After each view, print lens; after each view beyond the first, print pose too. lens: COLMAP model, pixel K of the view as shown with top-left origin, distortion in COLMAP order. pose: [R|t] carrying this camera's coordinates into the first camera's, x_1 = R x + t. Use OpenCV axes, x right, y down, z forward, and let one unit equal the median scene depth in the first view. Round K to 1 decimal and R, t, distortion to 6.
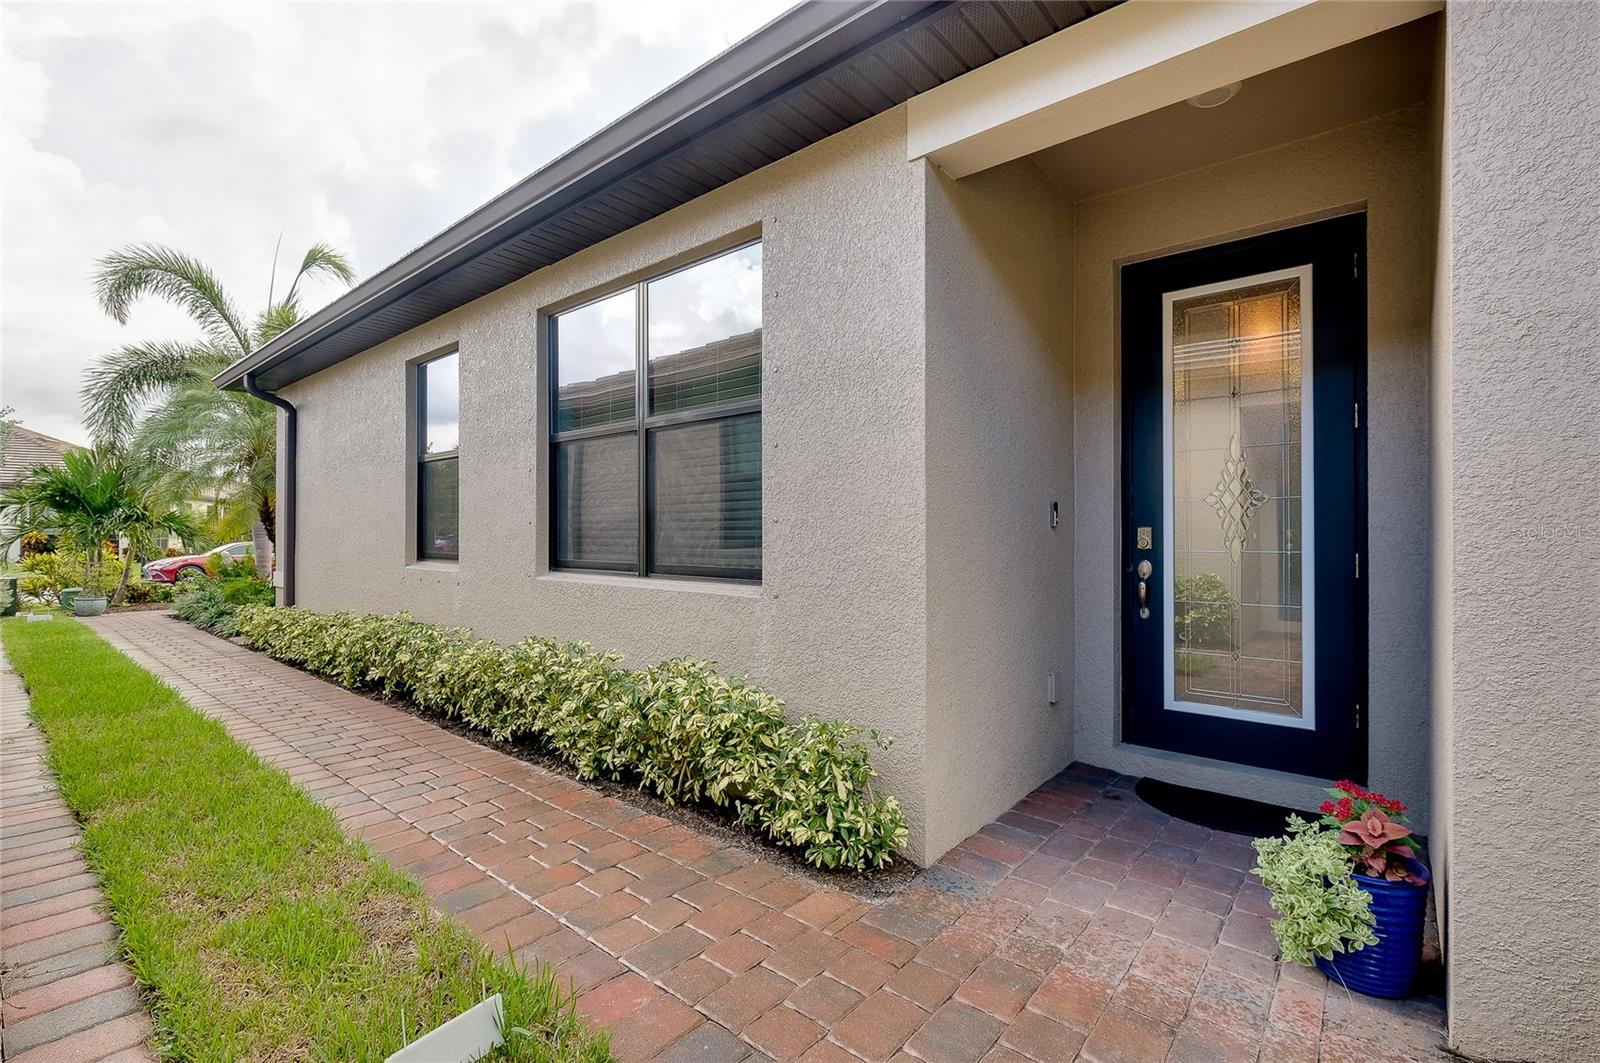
lens RADIAL K [[711.2, 0, 800.6], [0, 711.2, 534.5], [0, 0, 1]] dist [-0.005798, 0.001257]
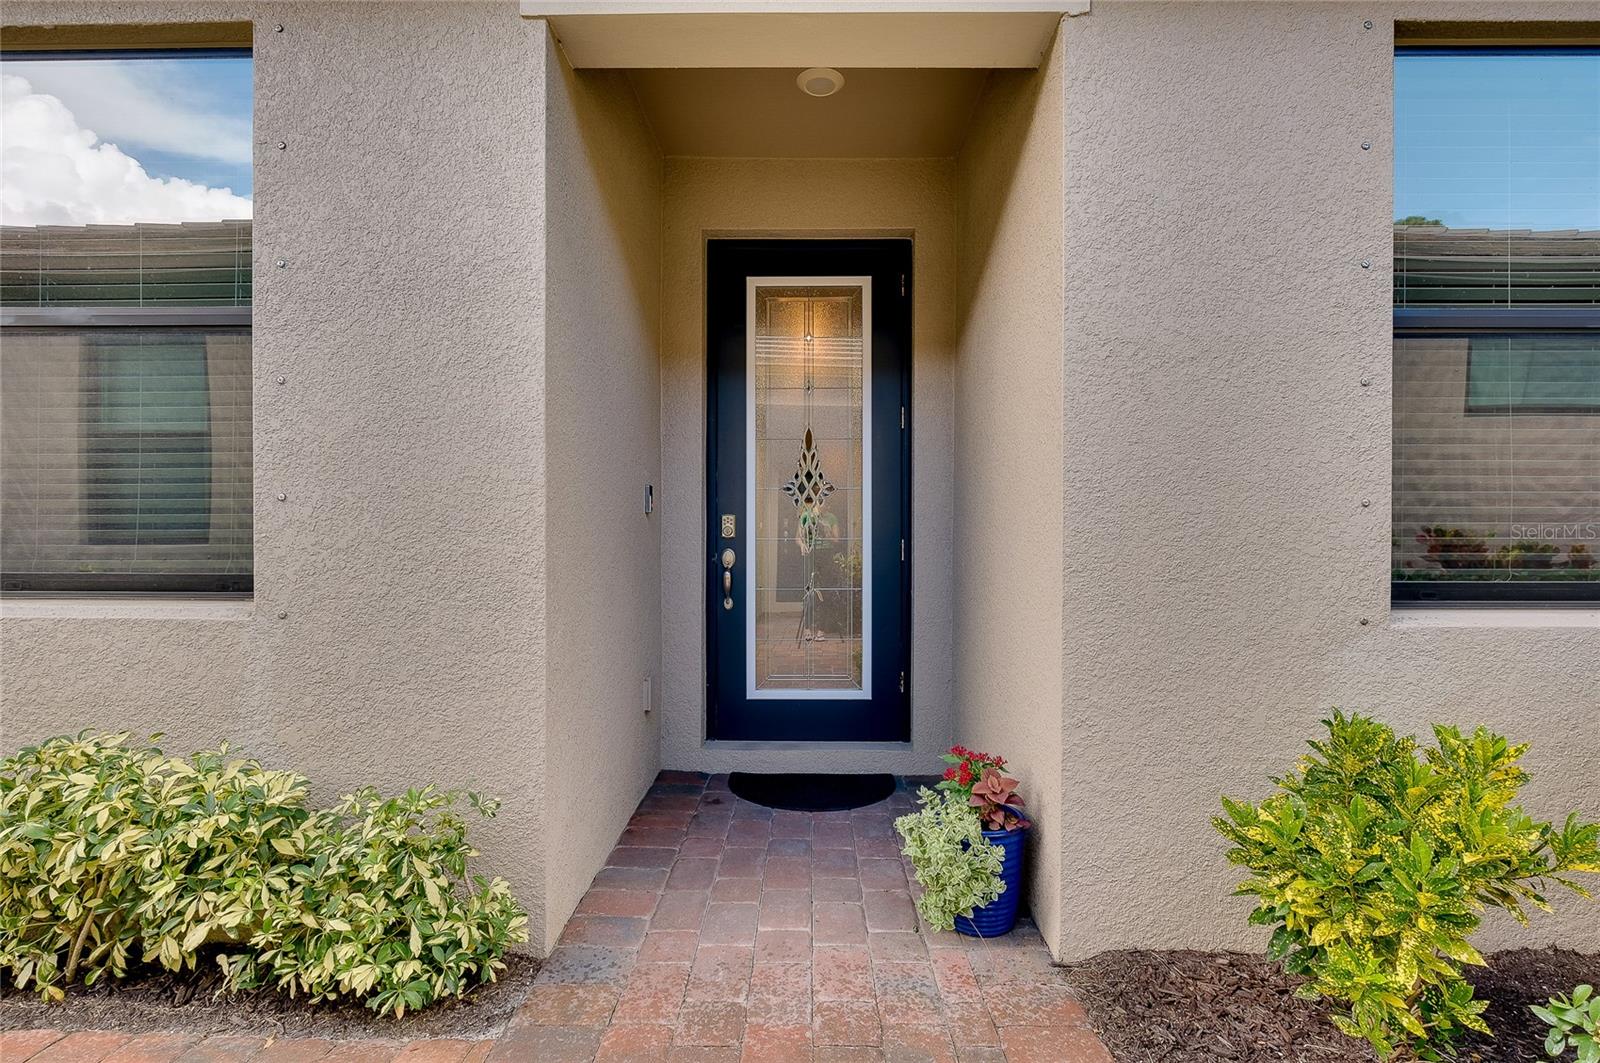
lens RADIAL K [[741.0, 0, 800.8], [0, 741.0, 532.5], [0, 0, 1]] dist [-0.010066, 0.001517]
pose [[0.771525, -0.005688, 0.636173, -0.108434], [-0.001050, 0.999947, 0.010214, 0.004157], [-0.636198, -0.008548, 0.771479, 0.206085]]
